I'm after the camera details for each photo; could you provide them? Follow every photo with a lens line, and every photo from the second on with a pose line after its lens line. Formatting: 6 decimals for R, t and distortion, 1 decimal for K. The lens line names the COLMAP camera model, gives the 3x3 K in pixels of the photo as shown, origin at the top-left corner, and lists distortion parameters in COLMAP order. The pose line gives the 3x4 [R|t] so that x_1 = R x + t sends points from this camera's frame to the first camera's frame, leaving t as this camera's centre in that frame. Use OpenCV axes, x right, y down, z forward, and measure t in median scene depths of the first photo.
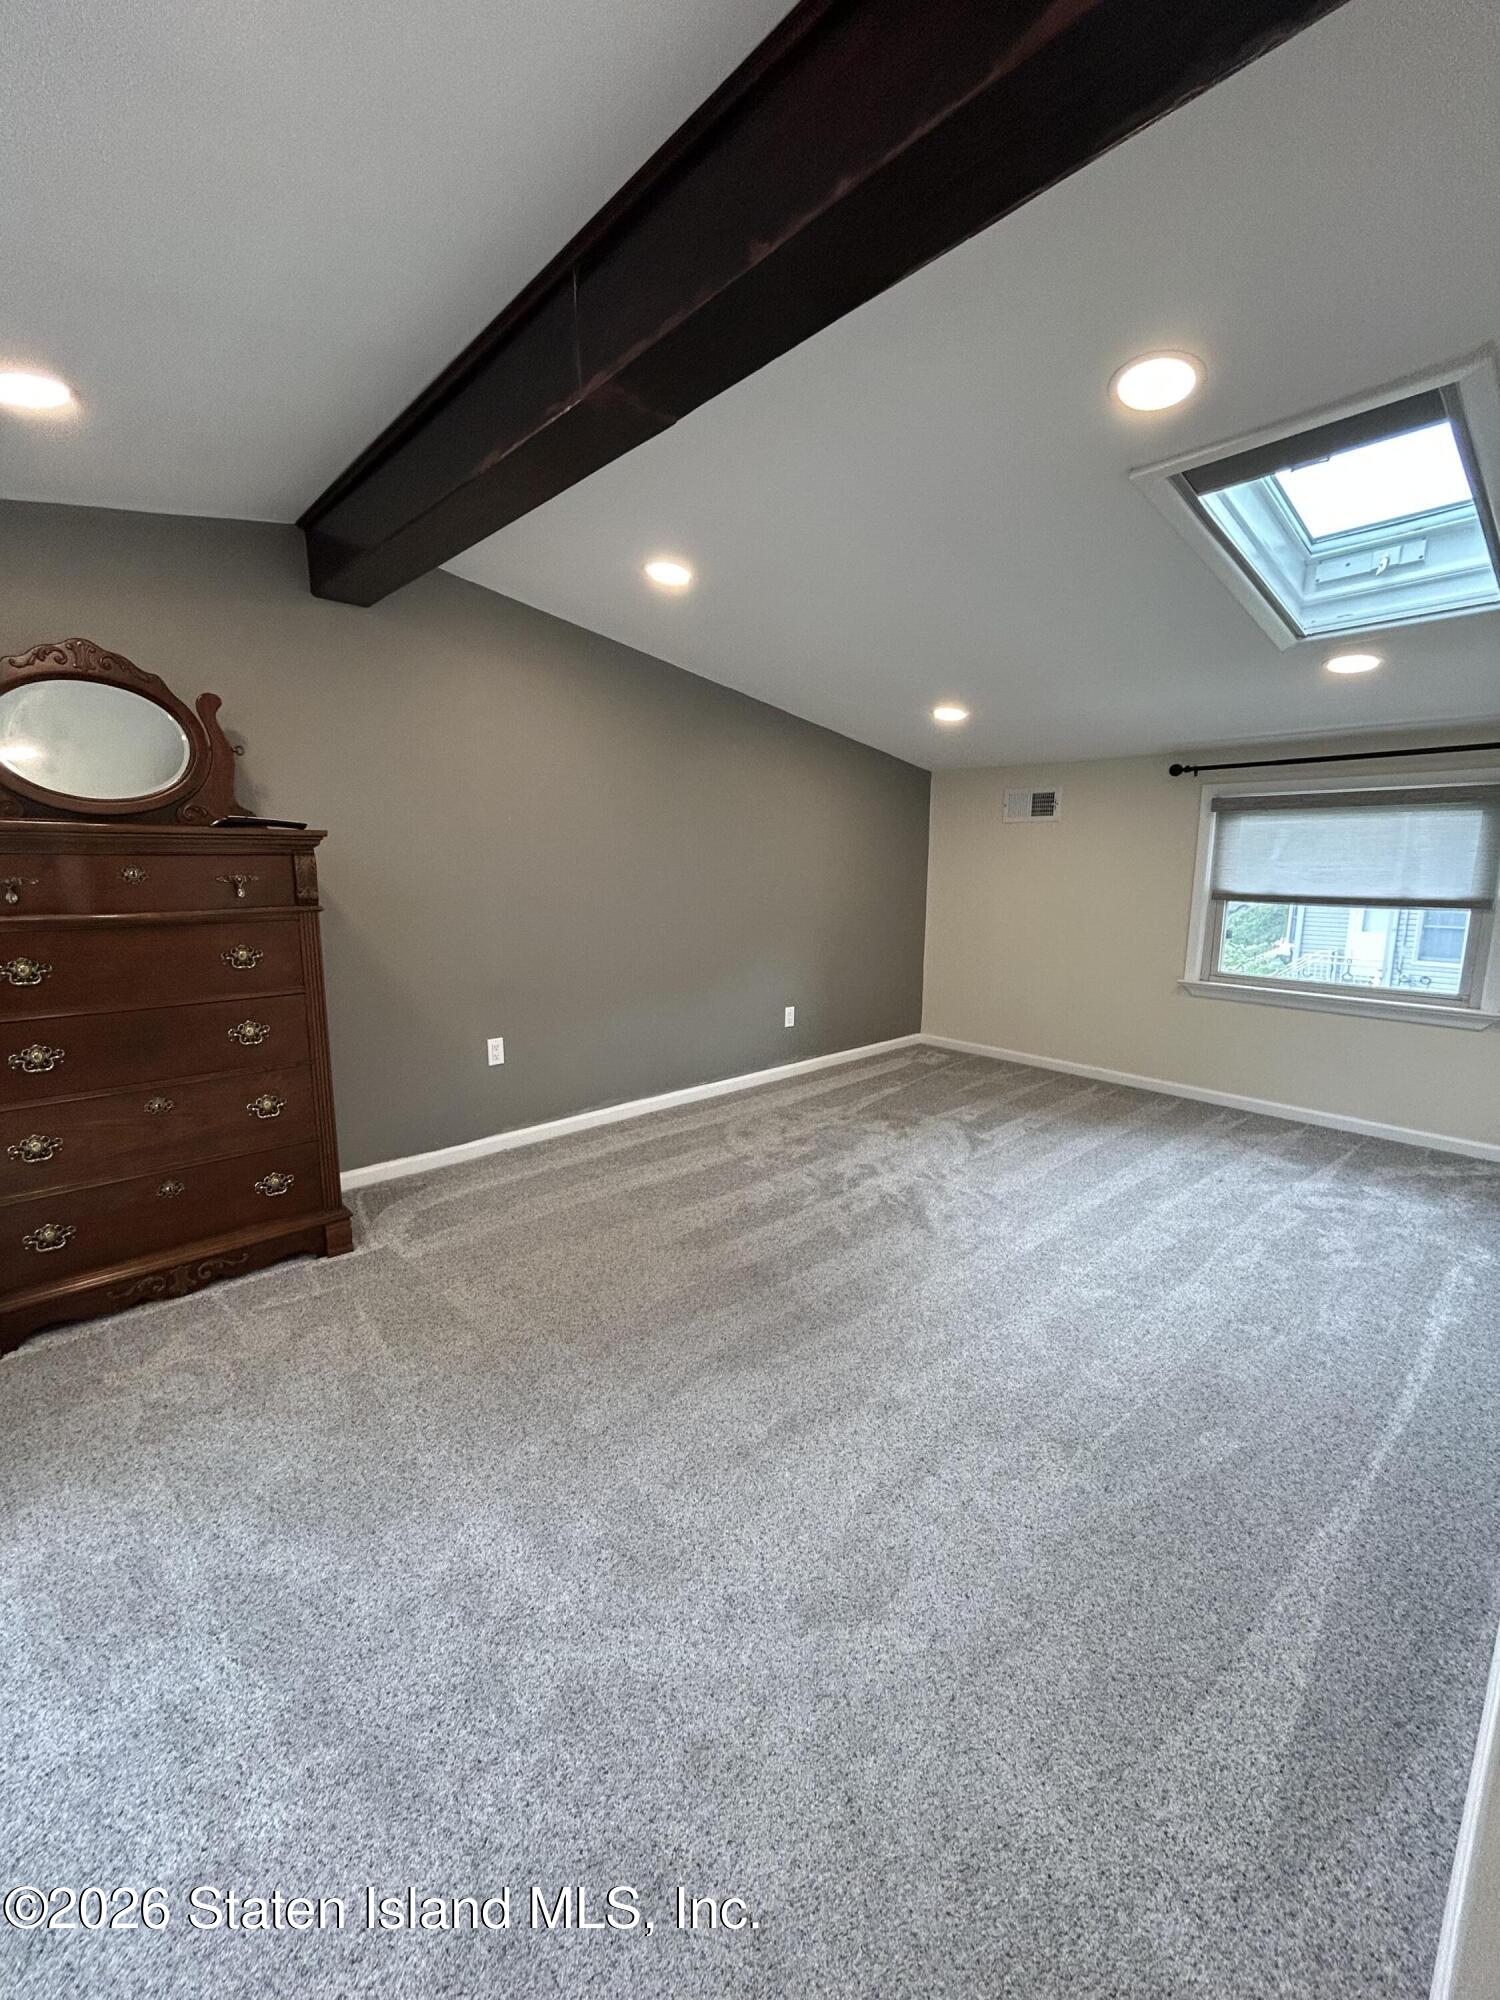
lens RADIAL K [[810.7, 0, 752.6], [0, 810.7, 1001.5], [0, 0, 1]] dist [0.000504, 0.000380]
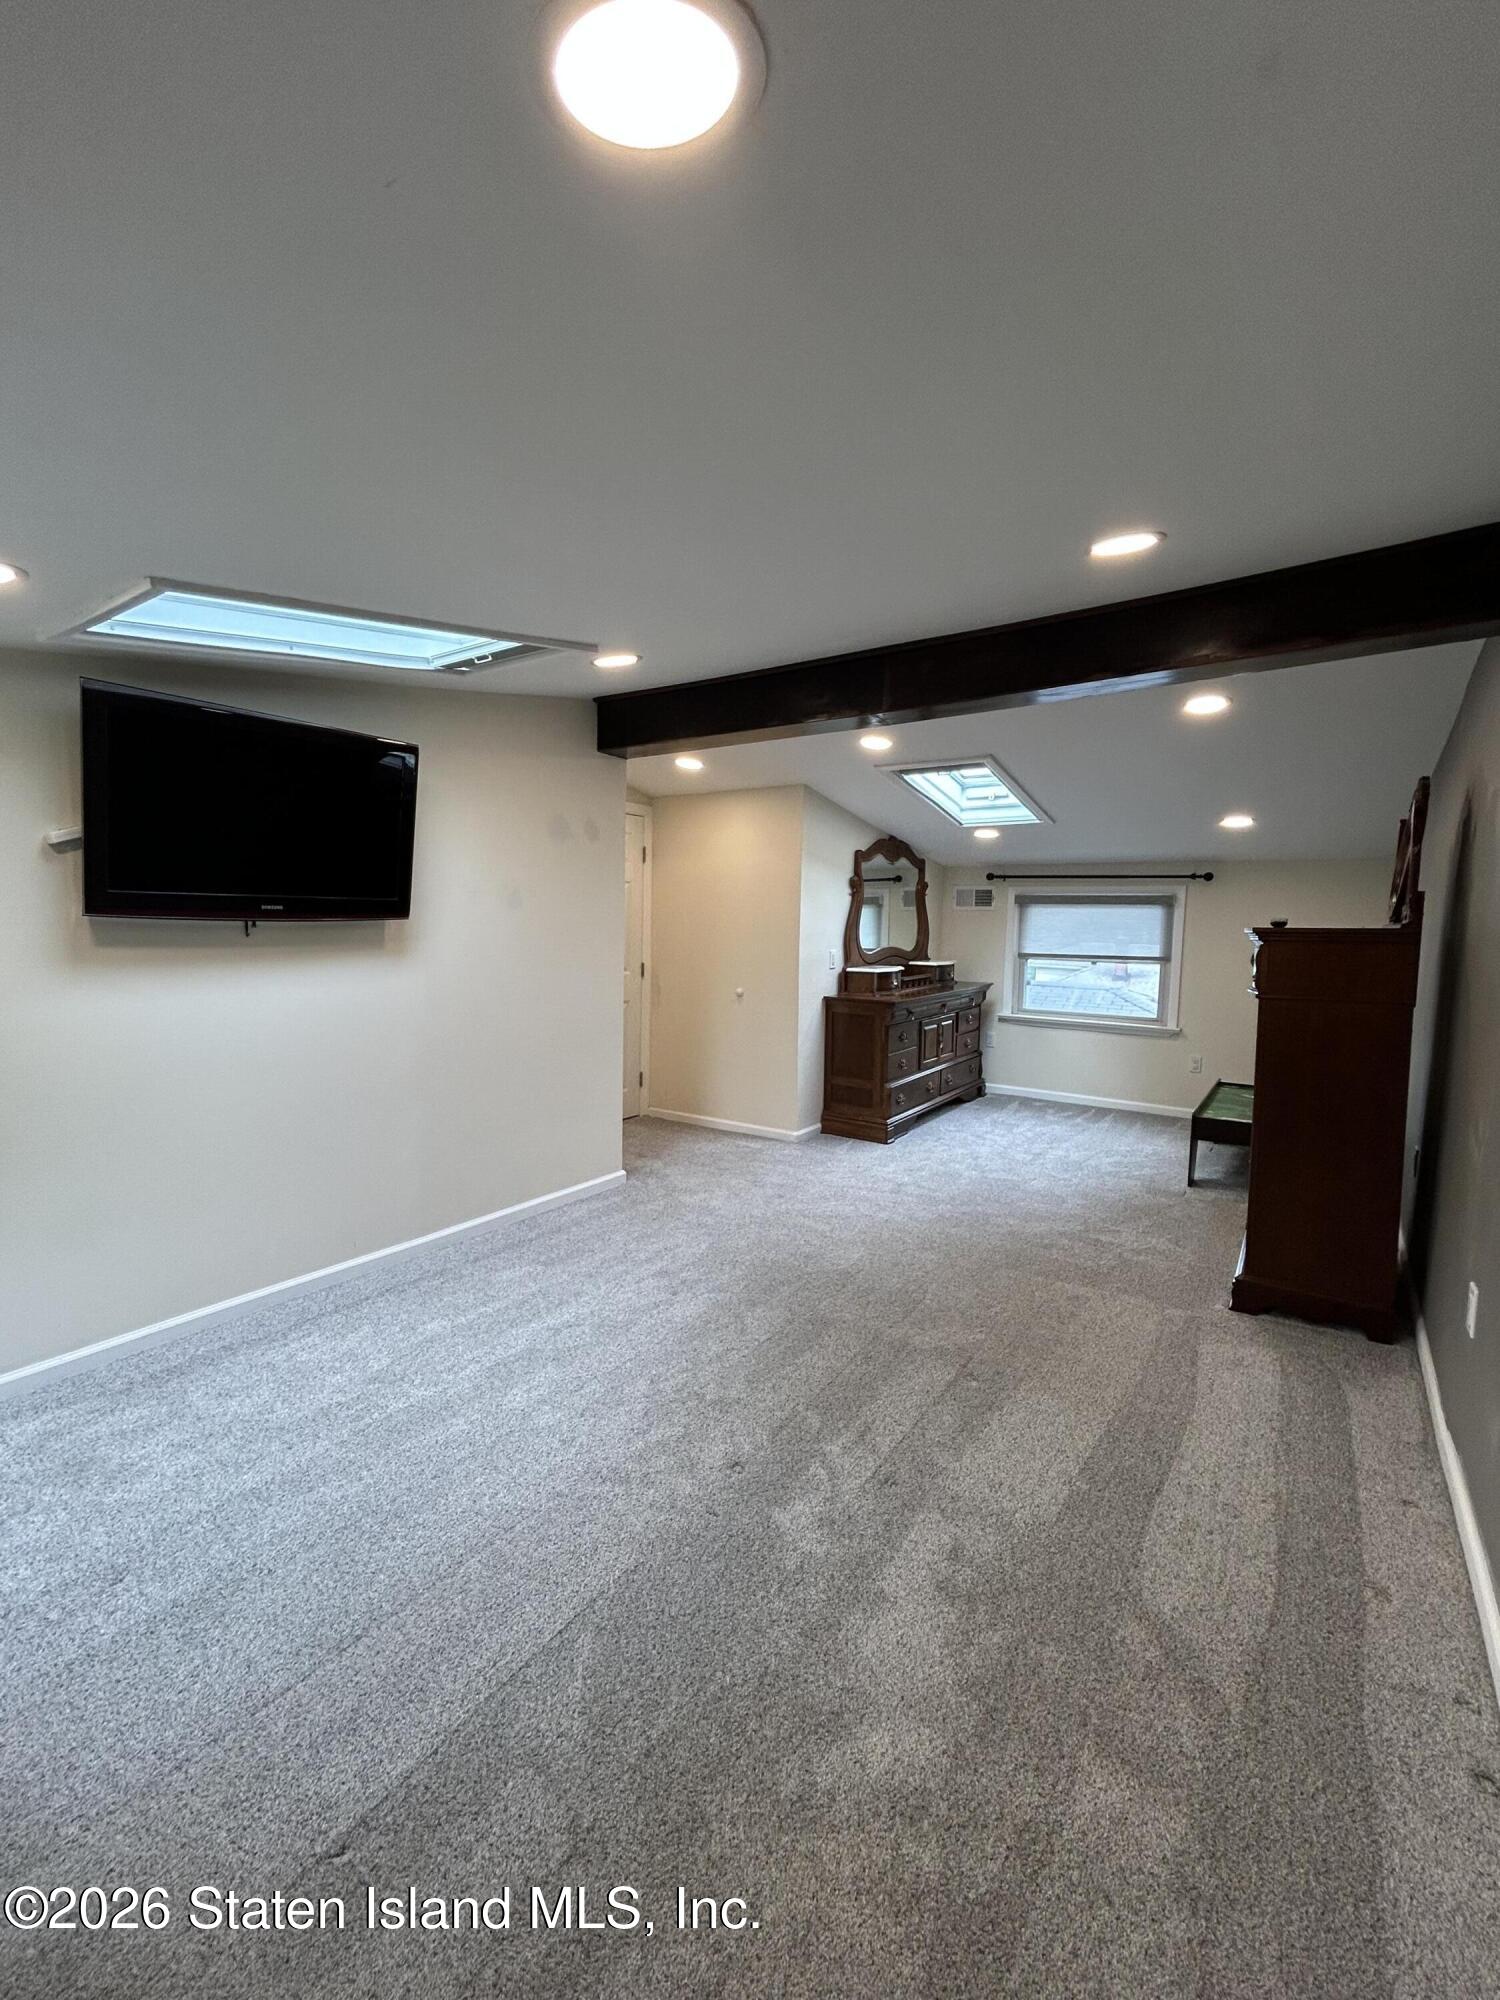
lens RADIAL K [[848.4, 0, 751.5], [0, 848.4, 995.2], [0, 0, 1]] dist [0.000052, 0.000668]
pose [[-0.973533, -0.006432, -0.228457, 0.439402], [-0.066416, 0.964427, 0.255870, -0.391462], [0.218684, 0.264271, -0.939329, 2.062124]]
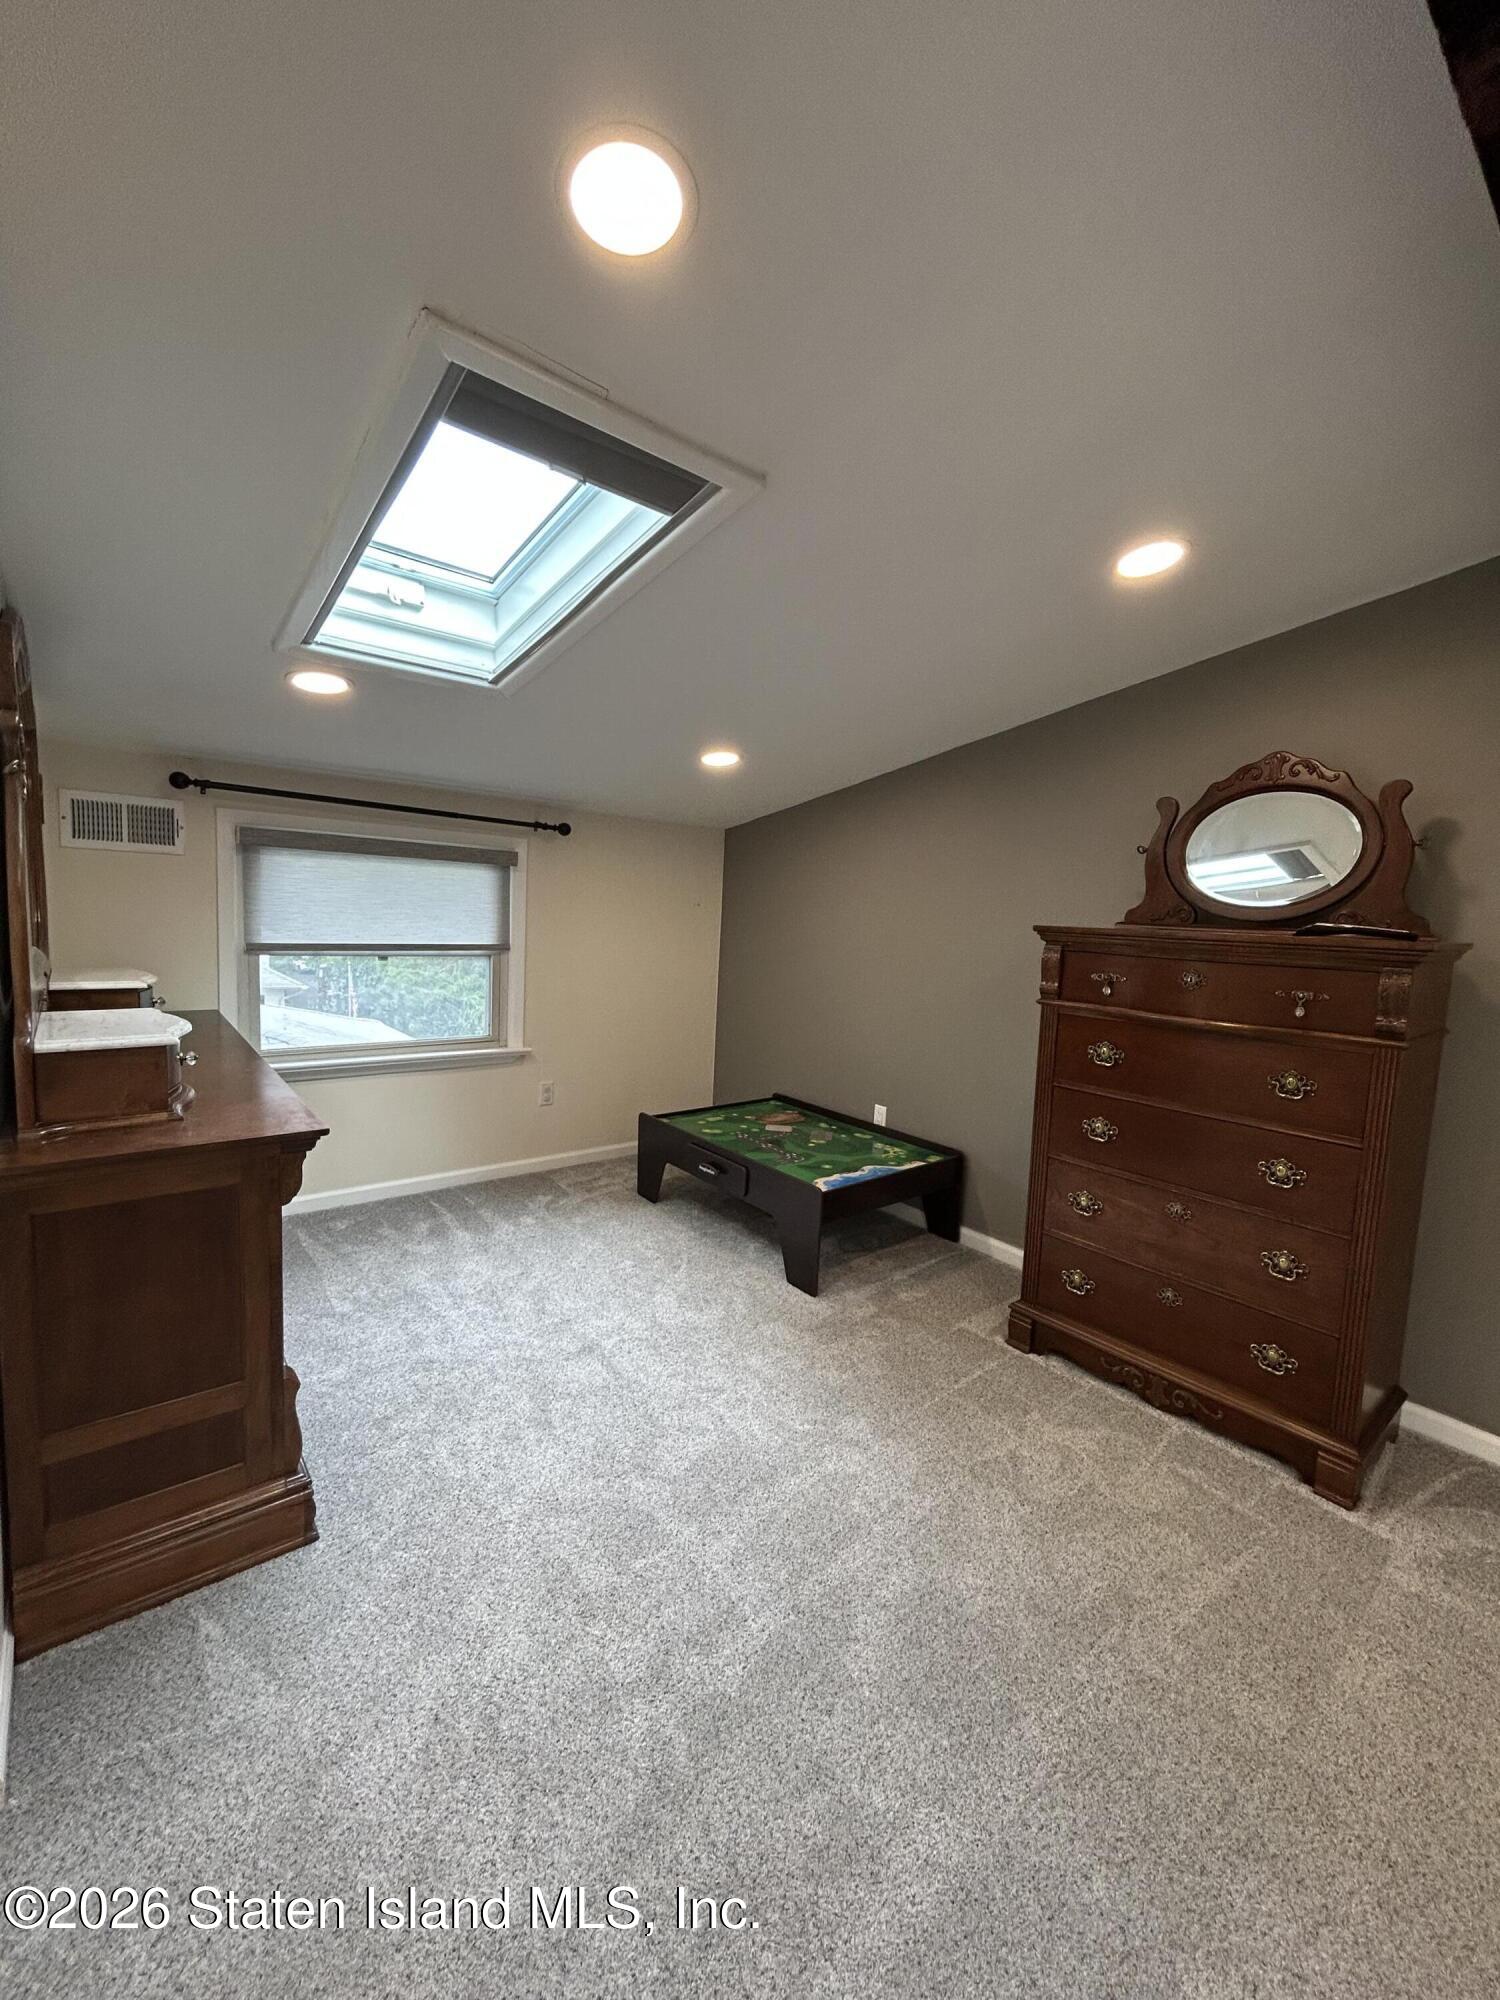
lens RADIAL K [[814.2, 0, 752.2], [0, 814.2, 996.5], [0, 0, 1]] dist [-0.000659, 0.000588]
pose [[-0.049955, 0.093245, -0.994389, 0.244679], [-0.222771, 0.969509, 0.102104, -0.106357], [0.973590, 0.226622, -0.027659, 0.450546]]
